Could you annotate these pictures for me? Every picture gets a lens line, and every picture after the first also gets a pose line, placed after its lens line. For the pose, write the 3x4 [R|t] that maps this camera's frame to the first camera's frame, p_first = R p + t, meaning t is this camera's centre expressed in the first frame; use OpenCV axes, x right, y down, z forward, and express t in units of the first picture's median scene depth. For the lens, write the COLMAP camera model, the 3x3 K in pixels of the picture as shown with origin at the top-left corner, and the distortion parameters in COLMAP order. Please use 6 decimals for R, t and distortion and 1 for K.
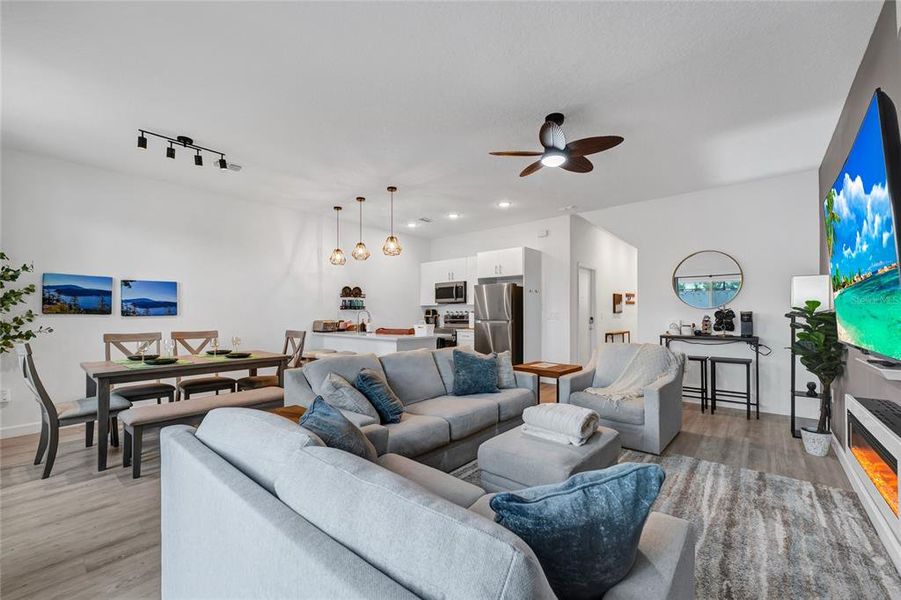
lens RADIAL K [[361.5, 0, 450.3], [0, 361.5, 309.2], [0, 0, 1]] dist [-0.003115, 0.000014]
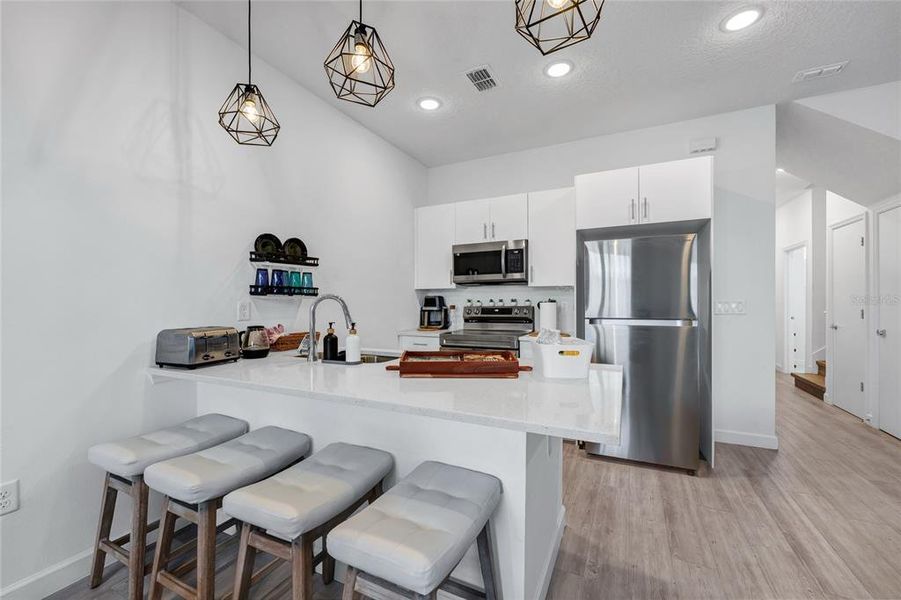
lens RADIAL K [[361.5, 0, 468.1], [0, 361.5, 299.3], [0, 0, 1]] dist [-0.003115, 0.000014]
pose [[0.958488, -0.001115, 0.285129, -0.220204], [-0.000307, 0.999988, 0.004943, 0.003965], [-0.285131, -0.004825, 0.958476, 0.655454]]
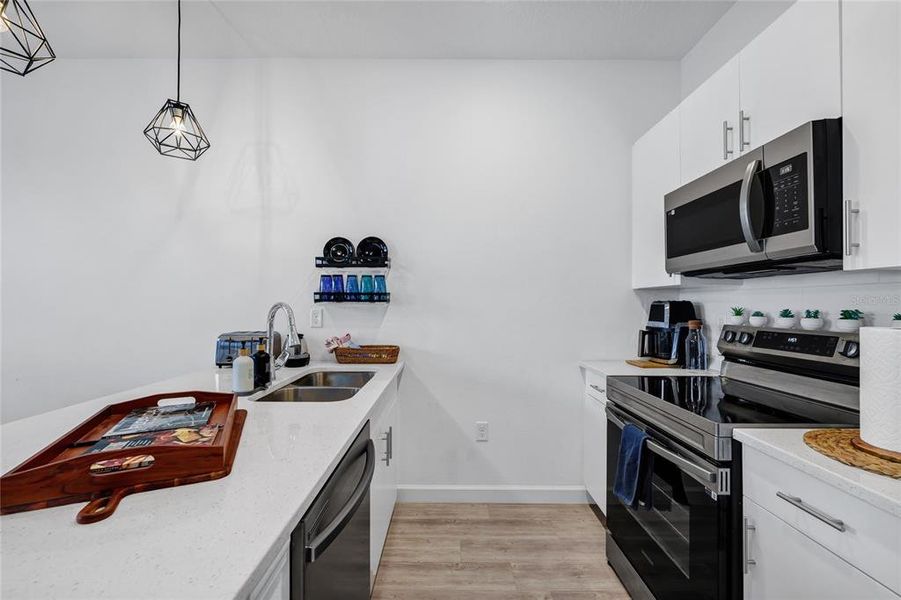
lens RADIAL K [[377.8, 0, 428.3], [0, 377.8, 303.2], [0, 0, 1]] dist [-0.014198, 0.001127]
pose [[0.654324, 0.002673, -0.756210, 0.059812], [0.002585, 0.999980, 0.005772, 0.000176], [0.756210, -0.005732, 0.654304, 0.930405]]
